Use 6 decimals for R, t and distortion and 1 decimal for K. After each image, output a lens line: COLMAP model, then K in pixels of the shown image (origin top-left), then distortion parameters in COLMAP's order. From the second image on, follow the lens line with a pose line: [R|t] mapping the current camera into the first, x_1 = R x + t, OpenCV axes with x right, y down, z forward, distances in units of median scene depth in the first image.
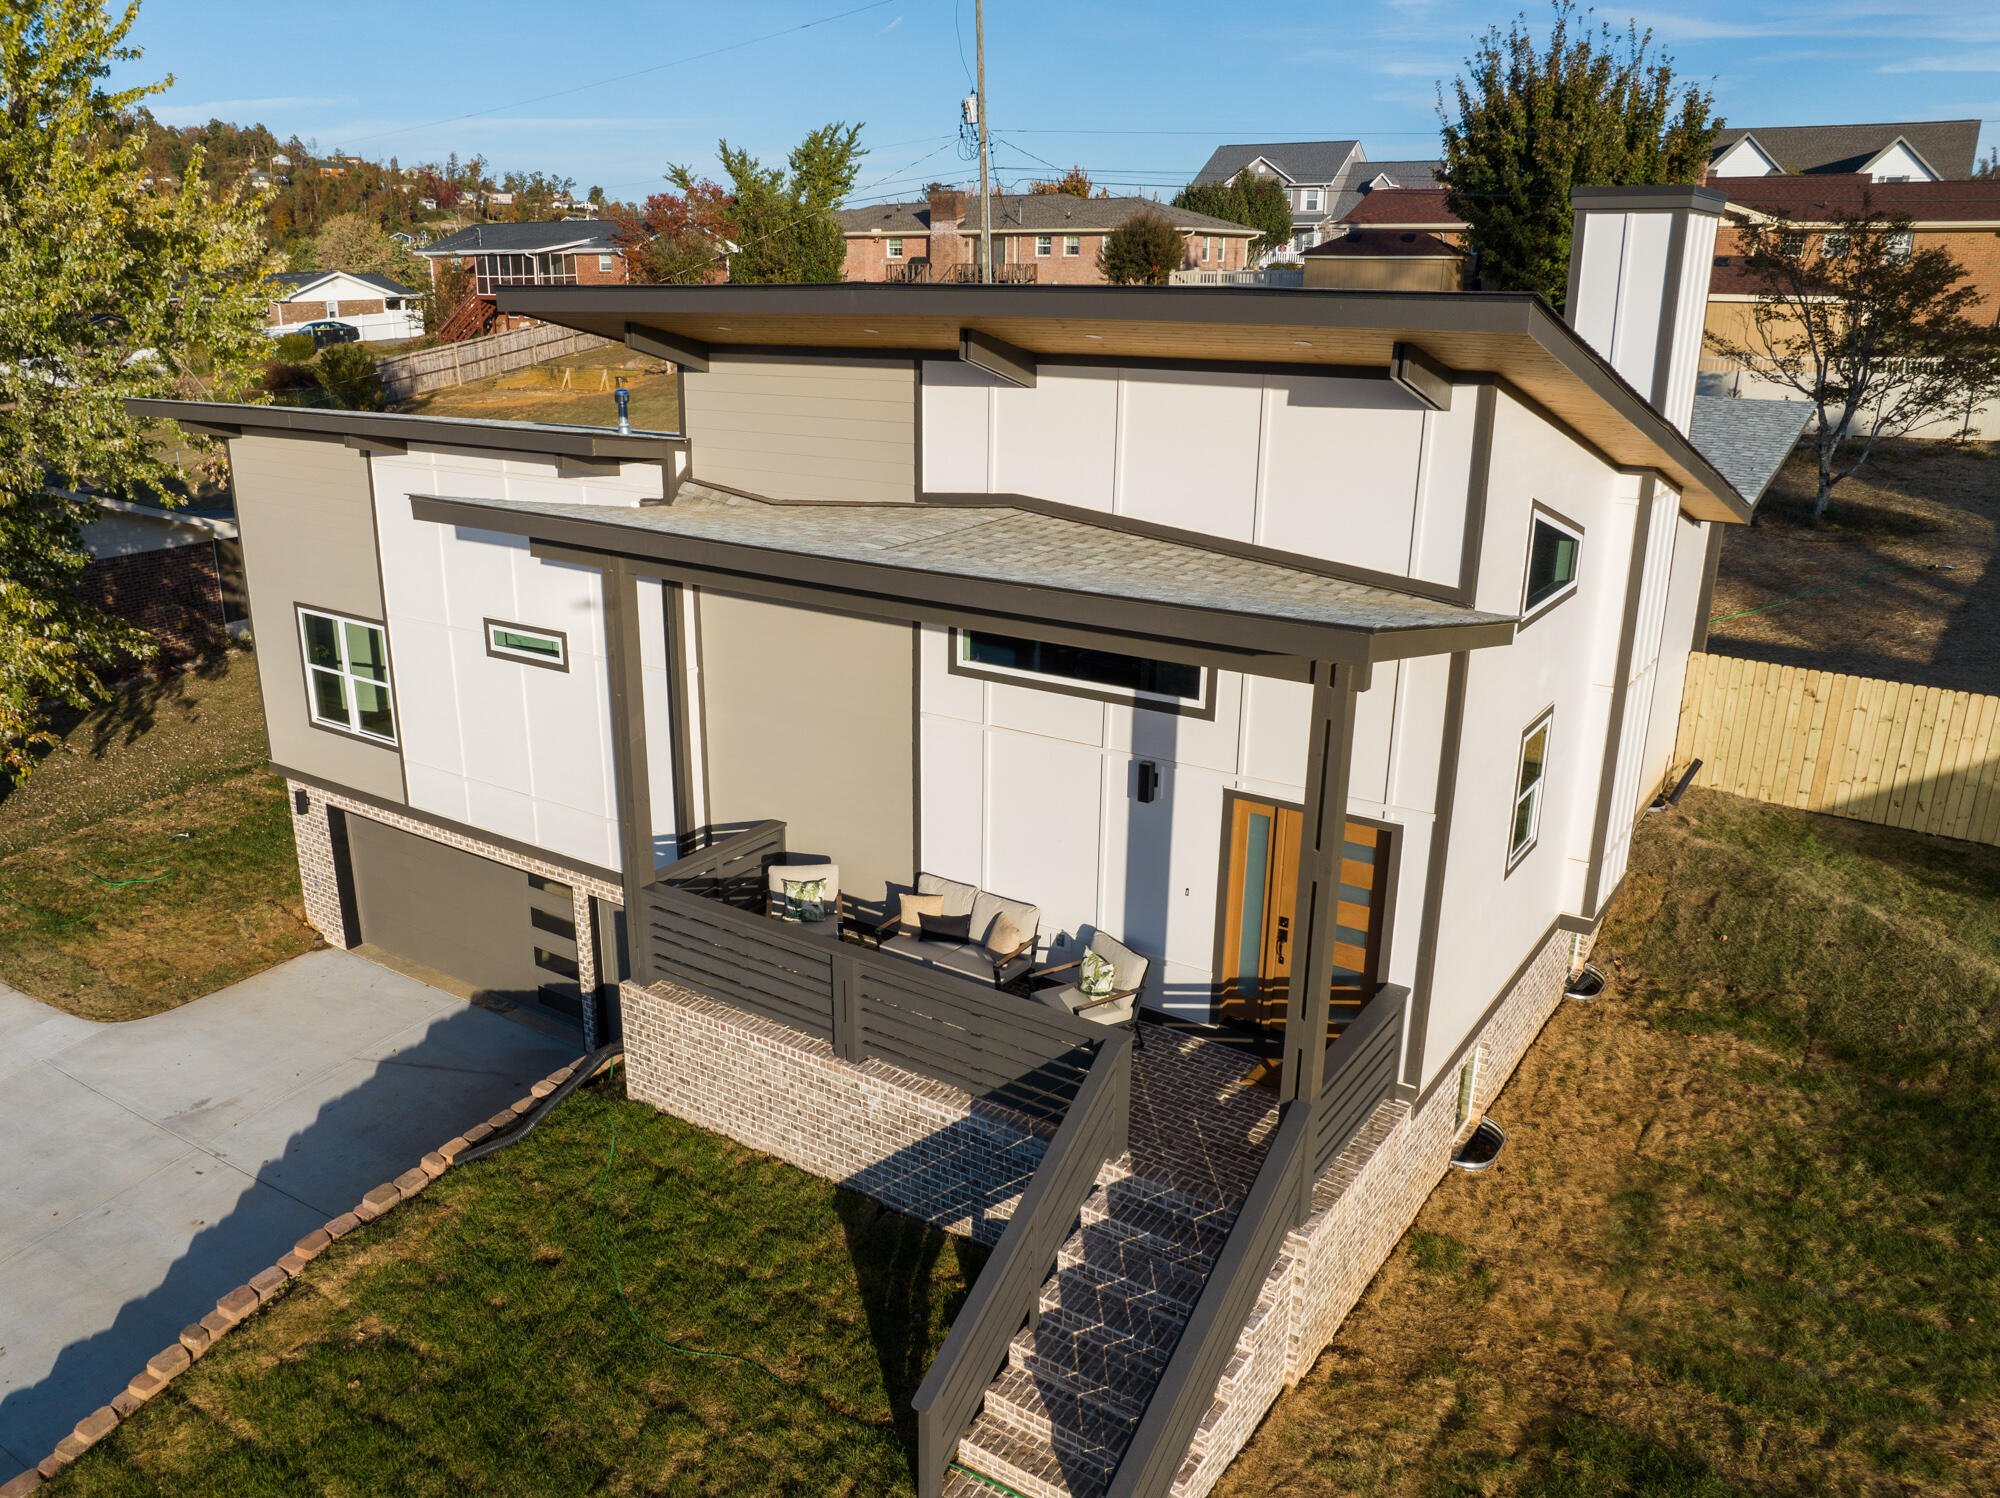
lens RADIAL K [[1518.8, 0, 921.9], [0, 1518.8, 774.8], [0, 0, 1]] dist [-0.040655, 0.008083]
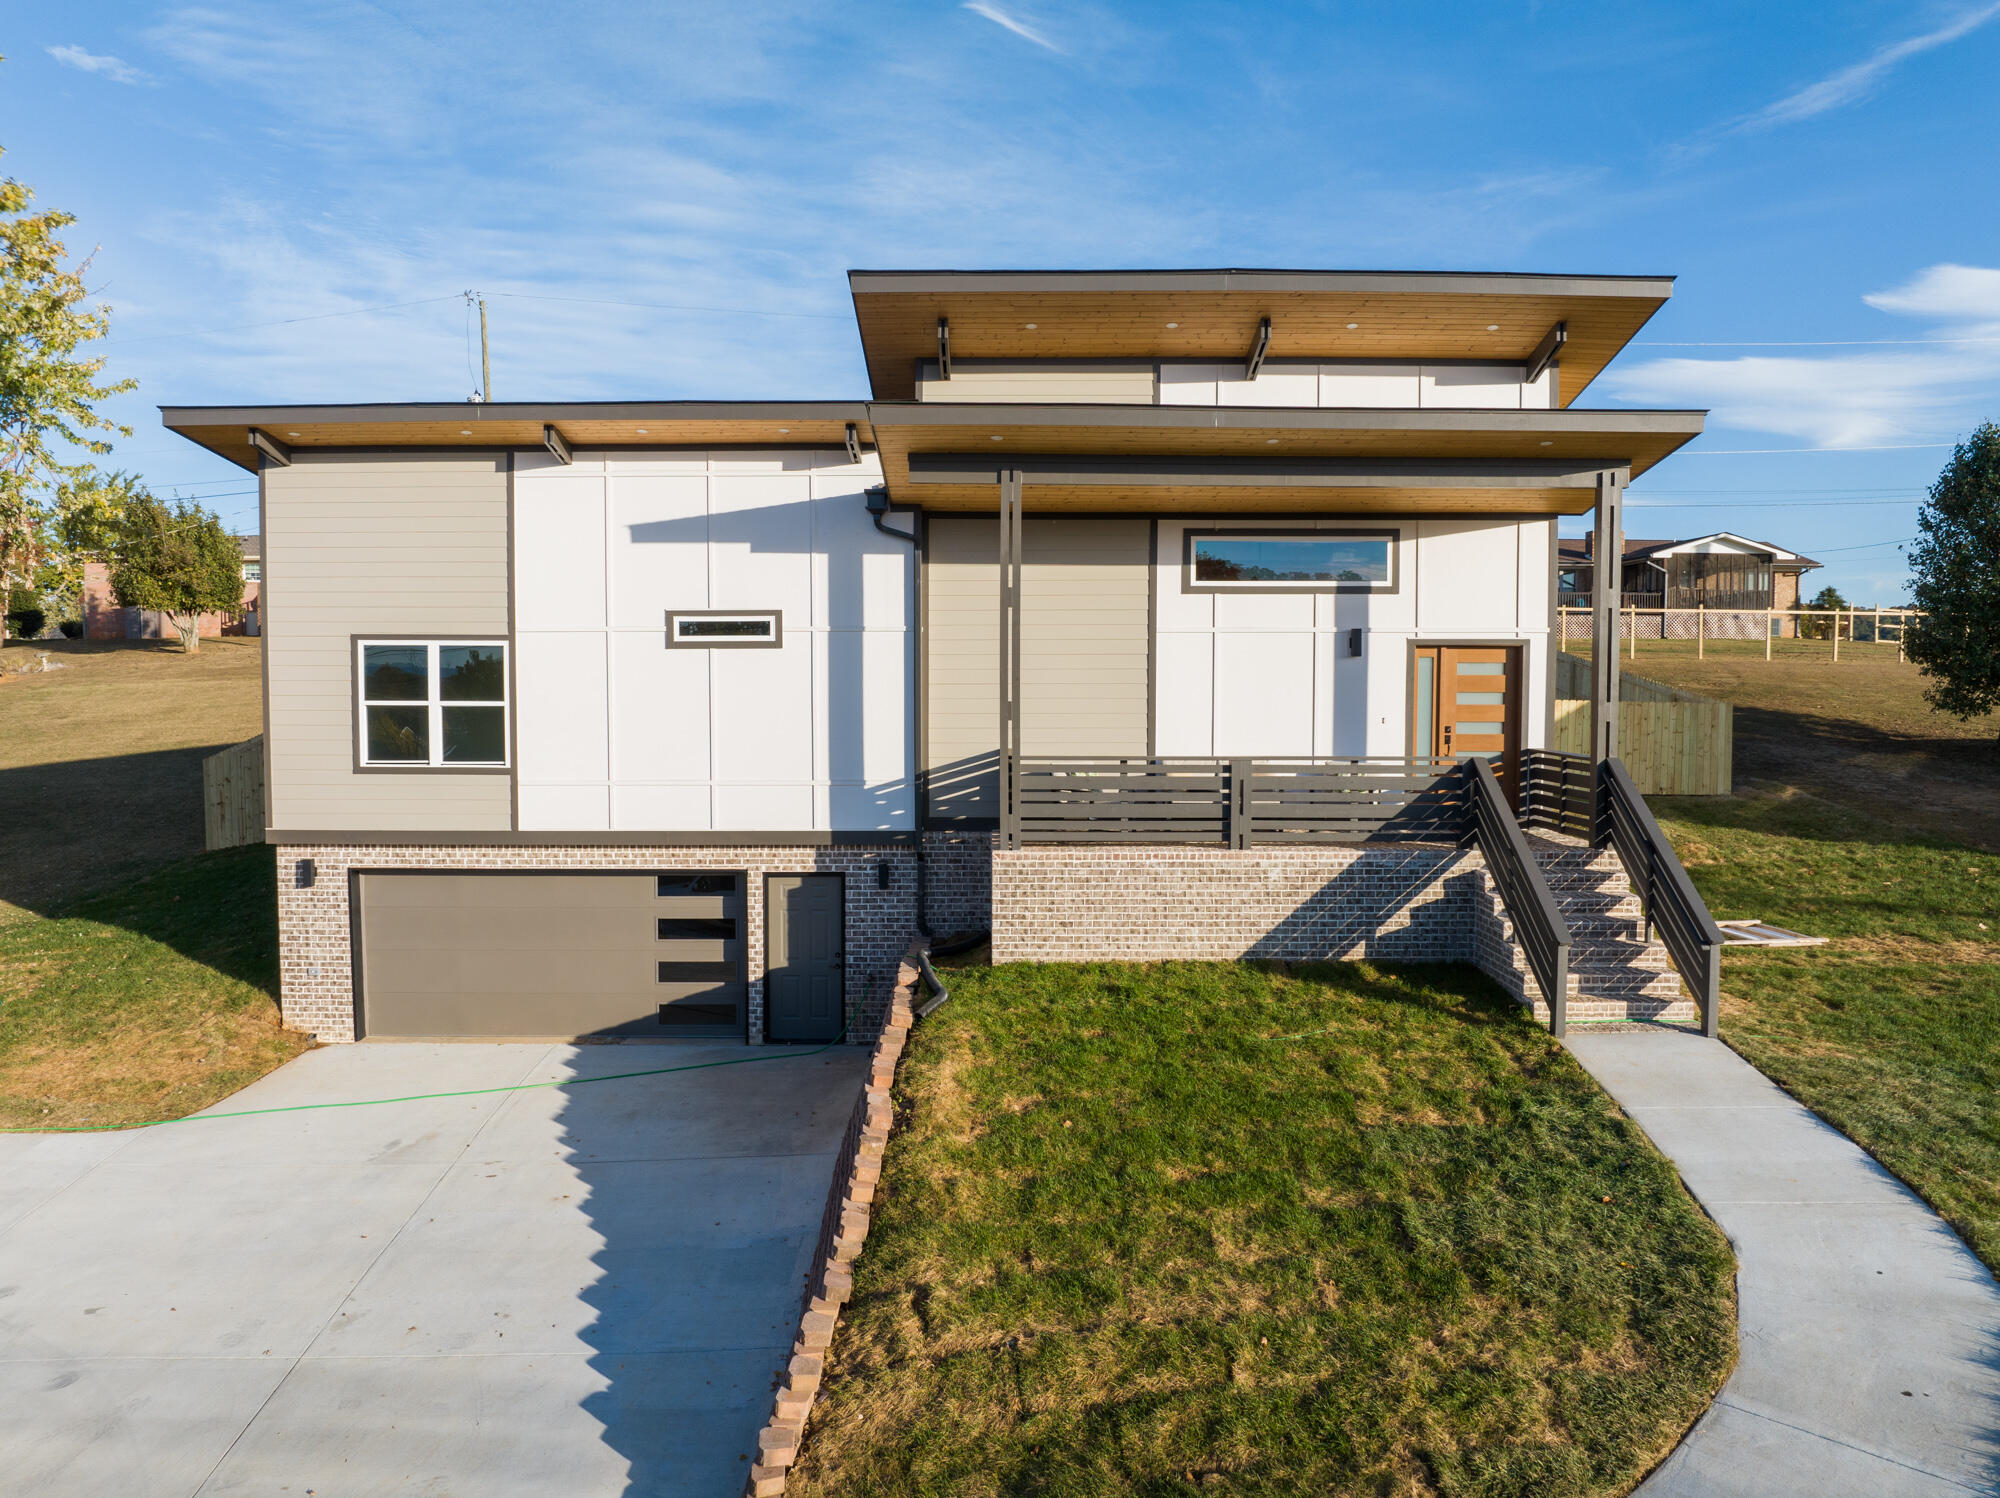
lens RADIAL K [[1418.1, 0, 1000.0], [0, 1418.1, 749.0], [0, 0, 1]] dist [-0.041814, -0.006593]
pose [[0.812162, -0.020964, 0.583056, -0.704710], [0.183057, 0.958046, -0.220541, 0.259293], [-0.553971, 0.285847, 0.781926, 0.124760]]
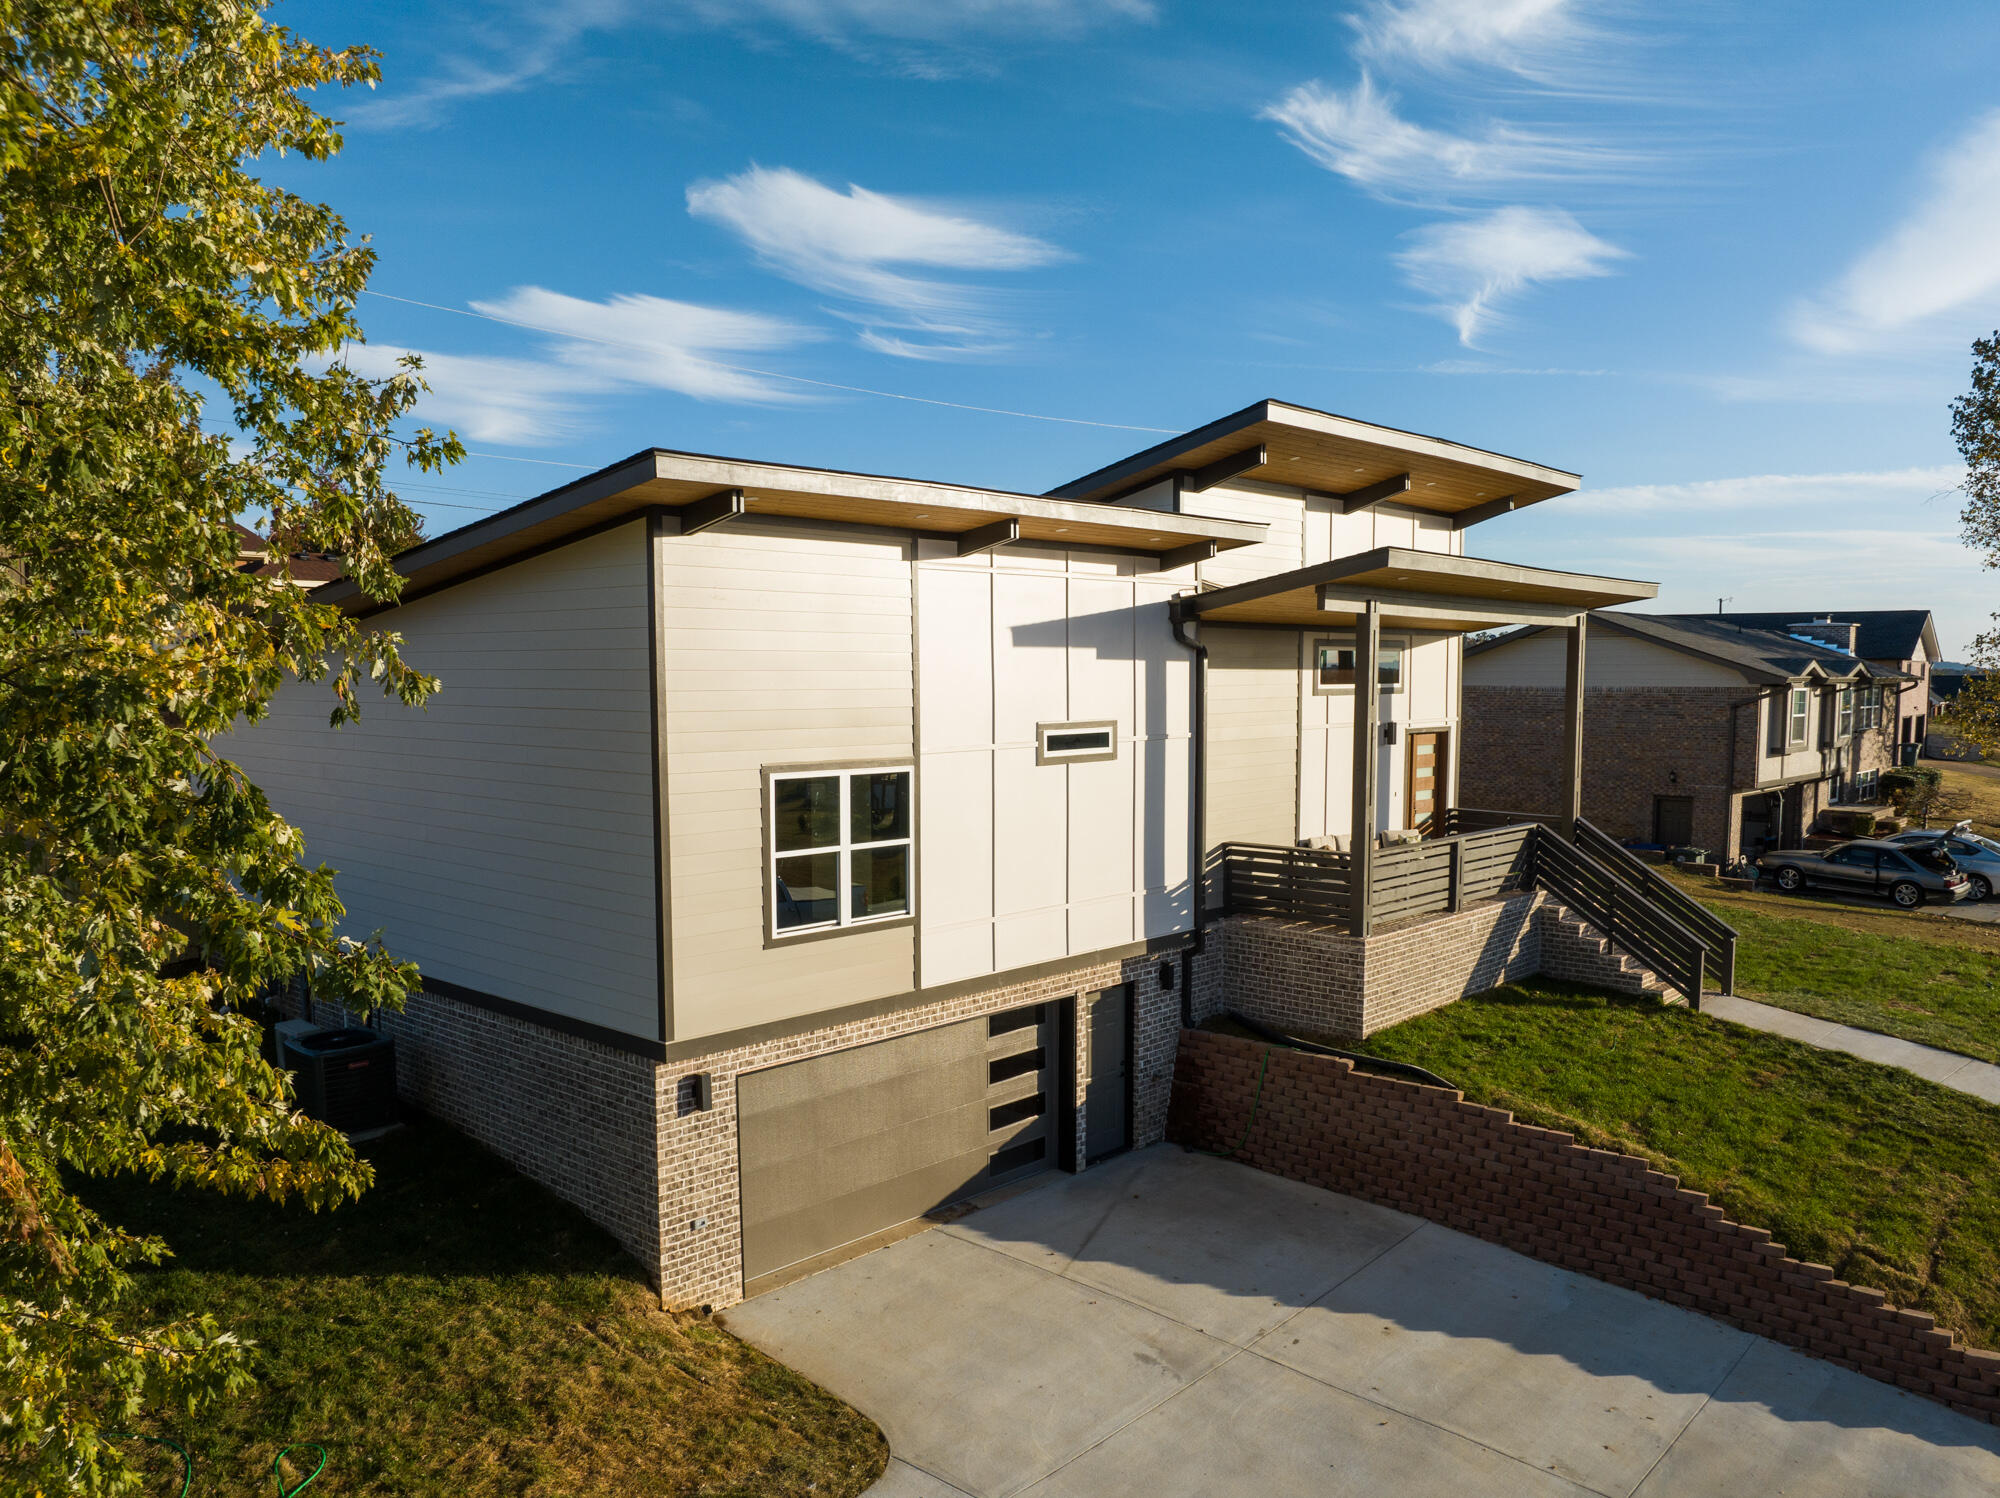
lens RADIAL K [[1532.1, 0, 1004.2], [0, 1532.1, 817.2], [0, 0, 1]] dist [-0.027930, -0.002645]
pose [[0.106920, -0.093276, 0.989883, -1.310288], [0.316399, 0.947027, 0.055062, -0.112846], [-0.942581, 0.307311, 0.130769, 0.942448]]
